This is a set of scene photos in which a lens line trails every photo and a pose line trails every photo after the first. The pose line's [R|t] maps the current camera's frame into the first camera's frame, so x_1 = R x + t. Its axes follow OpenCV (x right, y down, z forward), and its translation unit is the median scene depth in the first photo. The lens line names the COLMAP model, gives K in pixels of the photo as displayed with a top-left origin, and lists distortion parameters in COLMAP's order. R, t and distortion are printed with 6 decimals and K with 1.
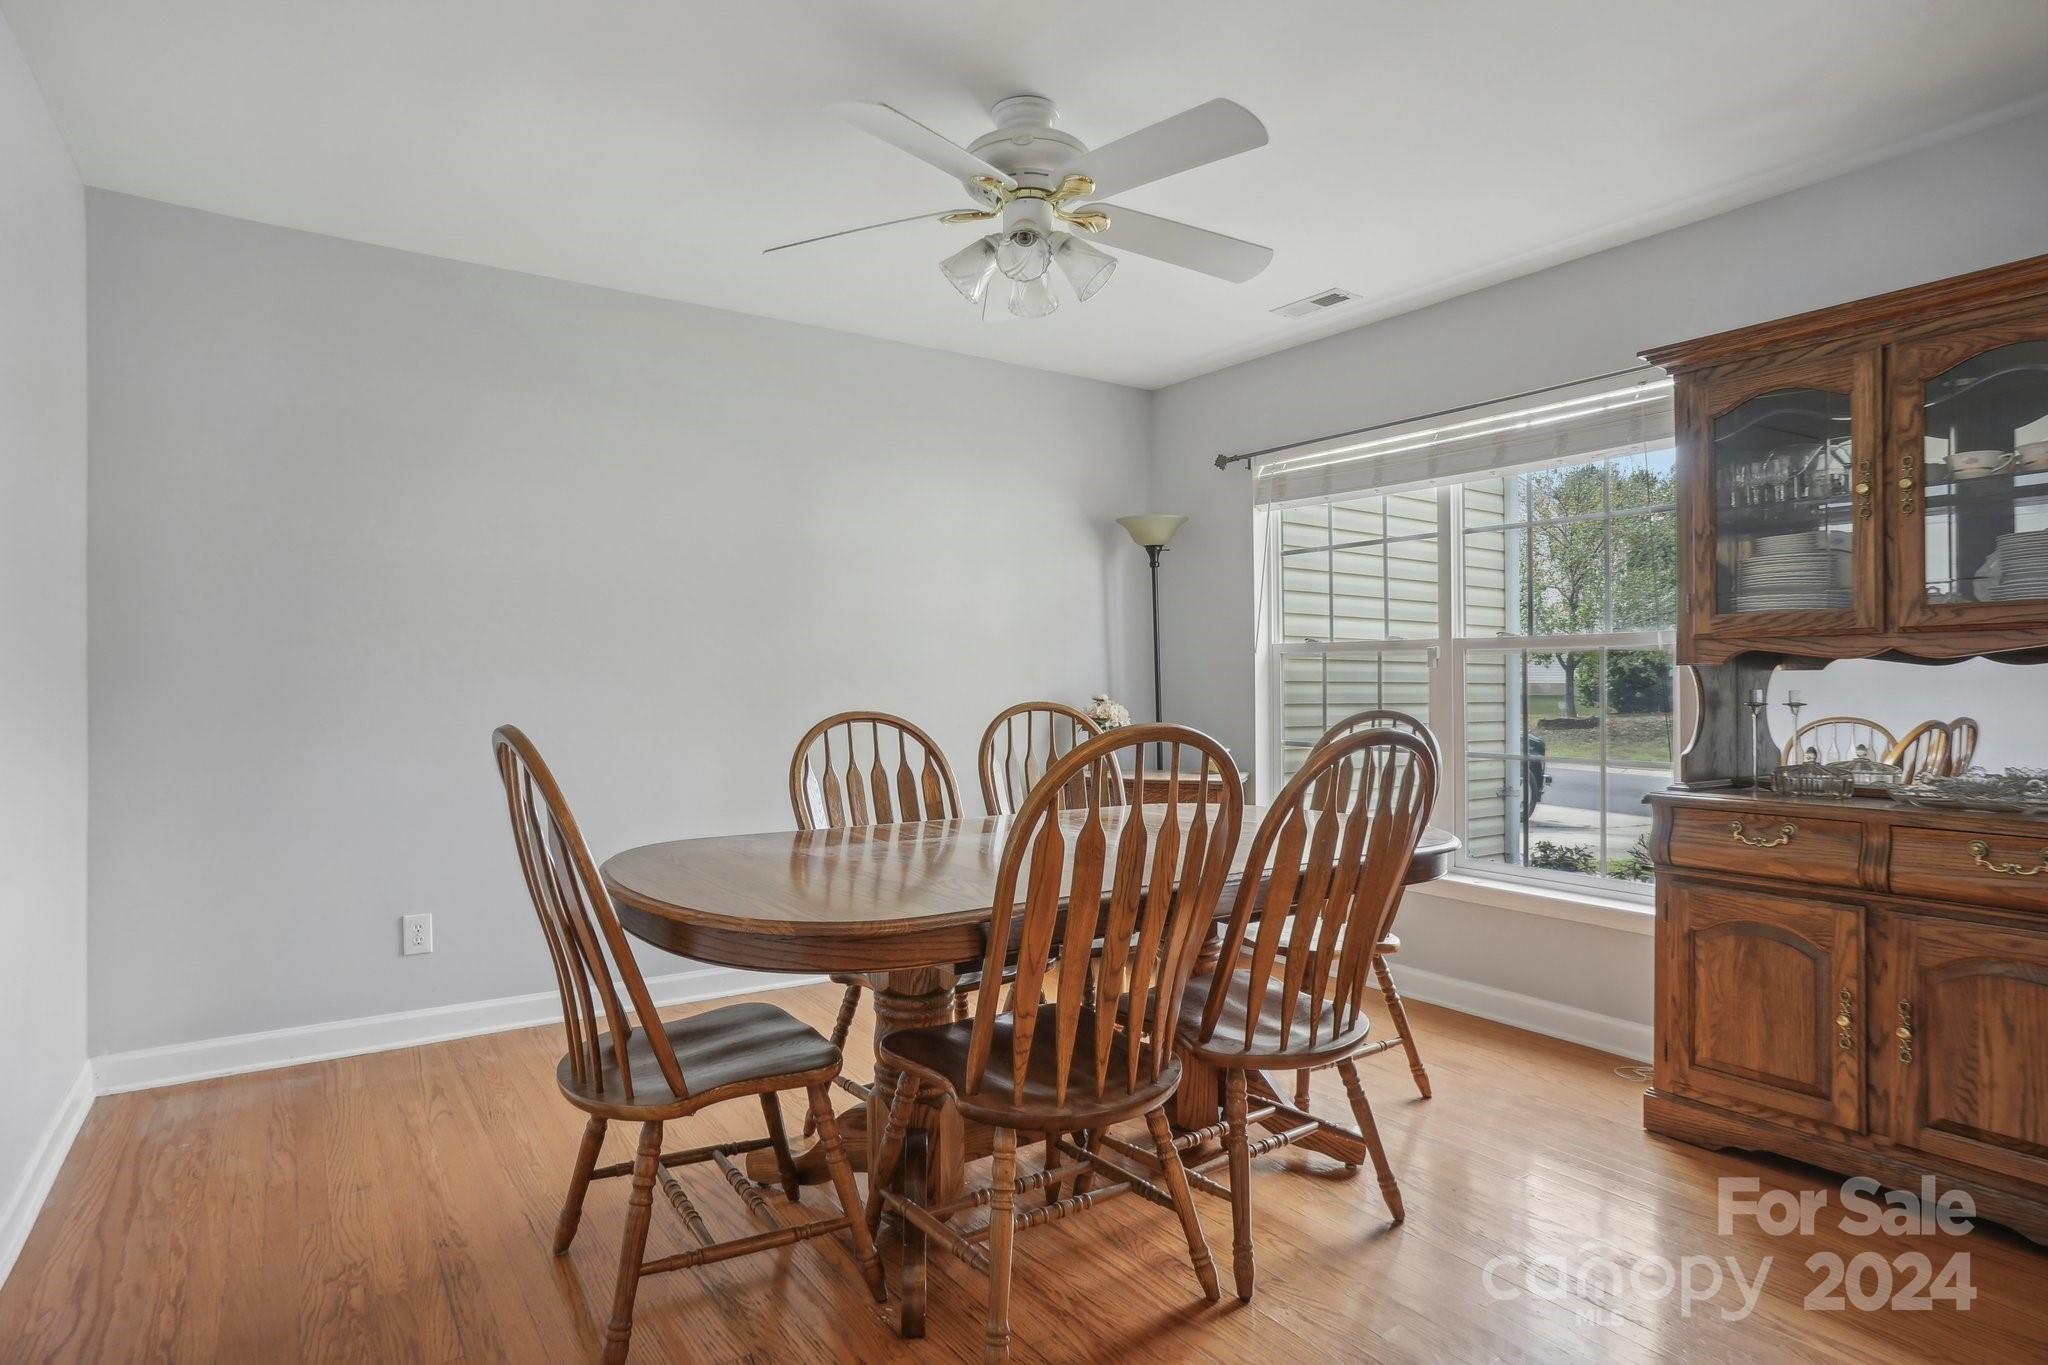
lens RADIAL K [[1101.7, 0, 1024.0], [0, 1101.7, 682.5], [0, 0, 1]] dist [-0.055801, 0.030579]
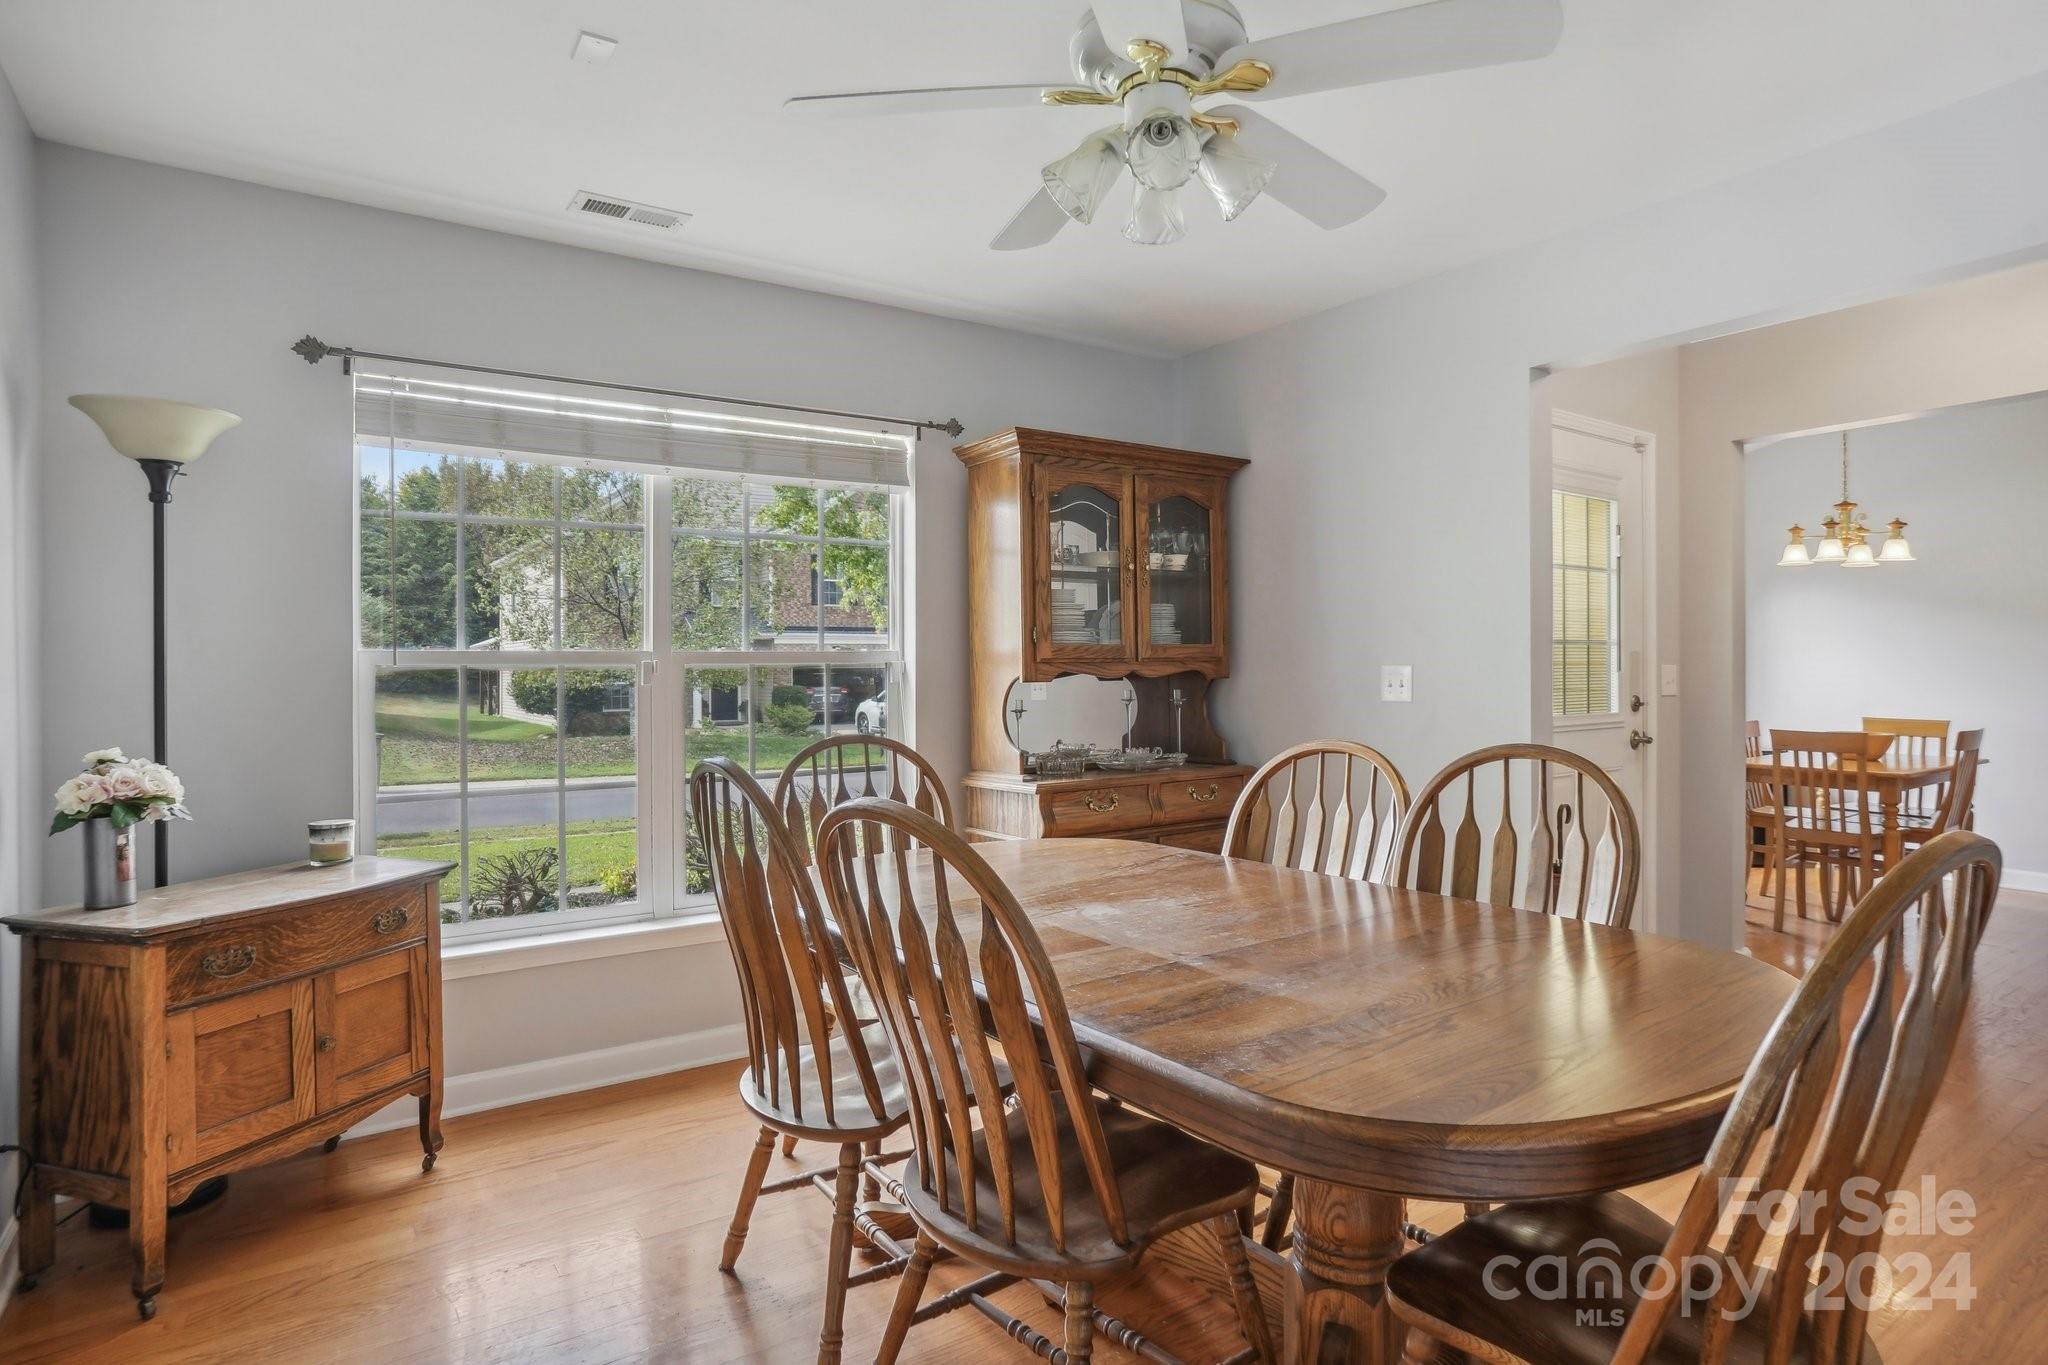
lens RADIAL K [[1101.7, 0, 1024.0], [0, 1101.7, 682.5], [0, 0, 1]] dist [-0.055801, 0.030579]
pose [[0.008664, -0.007232, 0.999936, -0.470099], [0.017008, 0.999830, 0.007084, -0.017706], [-0.999818, 0.016945, 0.008786, 0.693276]]
